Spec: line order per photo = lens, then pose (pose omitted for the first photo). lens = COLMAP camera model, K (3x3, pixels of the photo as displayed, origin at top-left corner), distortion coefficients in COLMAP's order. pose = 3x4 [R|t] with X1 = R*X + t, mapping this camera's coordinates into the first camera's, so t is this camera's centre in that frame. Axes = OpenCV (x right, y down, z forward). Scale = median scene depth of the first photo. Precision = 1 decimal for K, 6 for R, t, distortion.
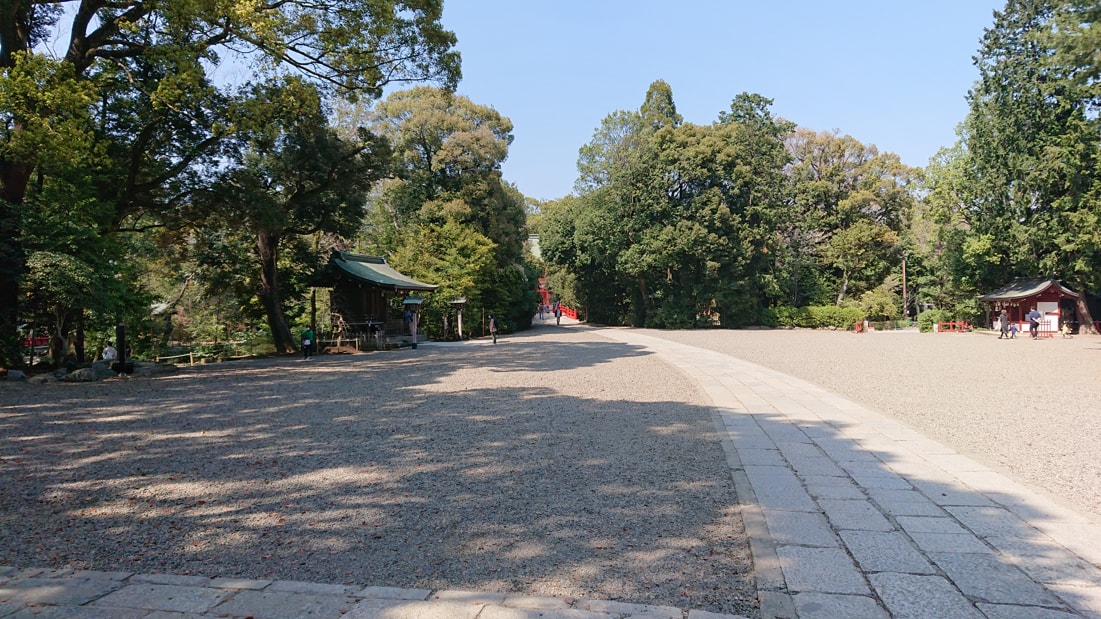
lens RADIAL K [[727.1, 0, 550.5], [0, 727.1, 309.5], [0, 0, 1]] dist [0.186597, -0.000131]
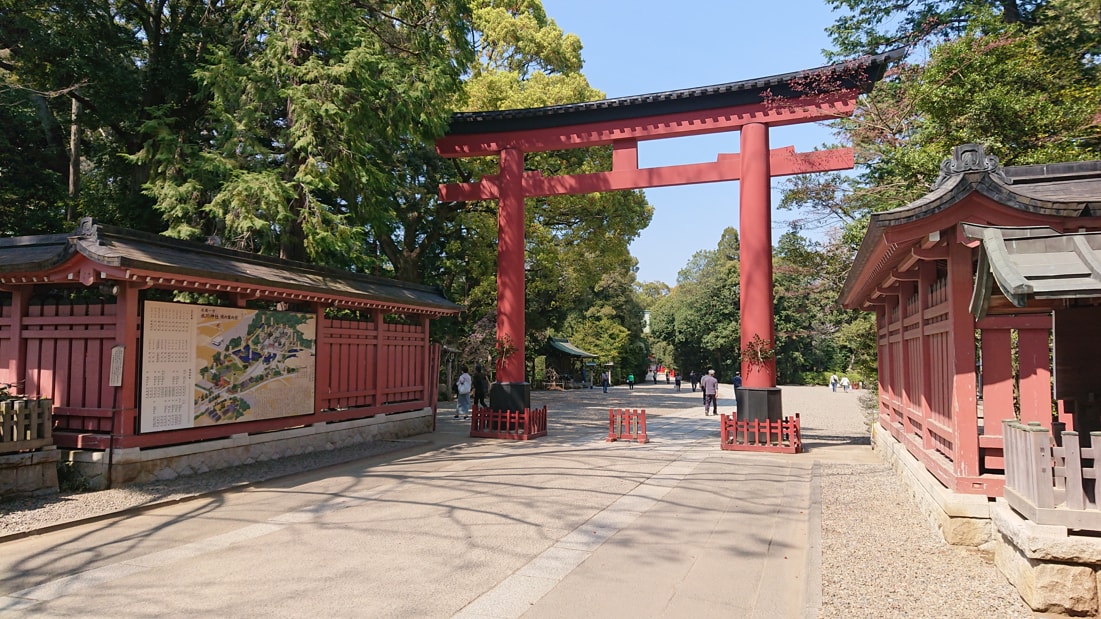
lens RADIAL K [[727.1, 0, 550.5], [0, 727.1, 309.5], [0, 0, 1]] dist [0.186597, -0.000131]
pose [[0.992384, 0.009752, -0.122793, -0.046724], [-0.019734, 0.996572, -0.080339, 0.001297], [0.121589, 0.082151, 0.989175, -0.709705]]
